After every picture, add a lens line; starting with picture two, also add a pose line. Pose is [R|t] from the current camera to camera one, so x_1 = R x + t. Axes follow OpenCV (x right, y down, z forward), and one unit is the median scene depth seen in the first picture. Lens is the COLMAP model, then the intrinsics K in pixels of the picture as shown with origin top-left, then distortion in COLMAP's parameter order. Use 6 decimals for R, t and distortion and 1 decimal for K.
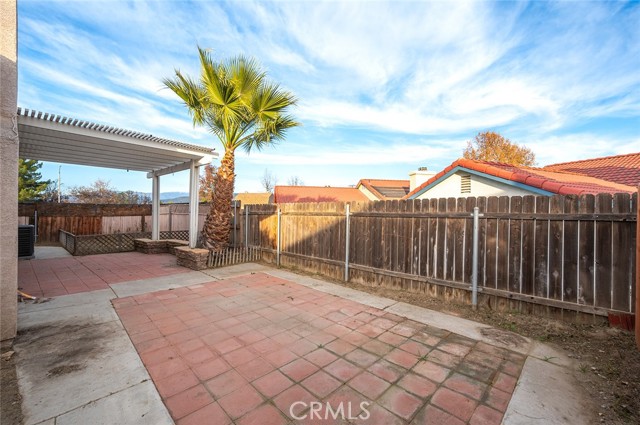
lens RADIAL K [[262.8, 0, 321.7], [0, 262.8, 213.0], [0, 0, 1]] dist [-0.001460, -0.000115]
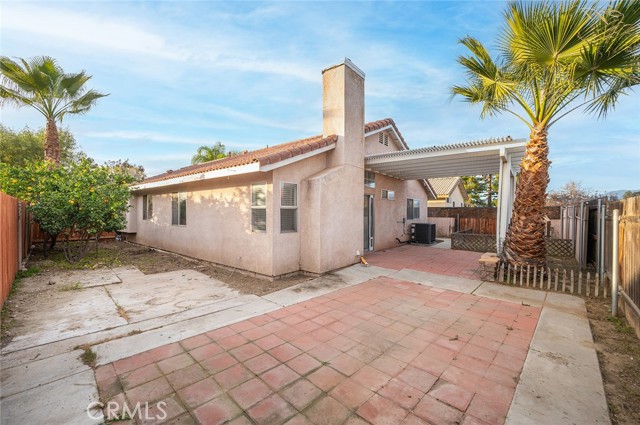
lens RADIAL K [[262.8, 0, 320.8], [0, 262.8, 211.0], [0, 0, 1]] dist [-0.001460, -0.000115]
pose [[0.001439, -0.008221, -0.999965, 0.738270], [-0.011851, 0.999896, -0.008237, -0.003892], [0.999929, 0.011863, 0.001341, 0.802601]]
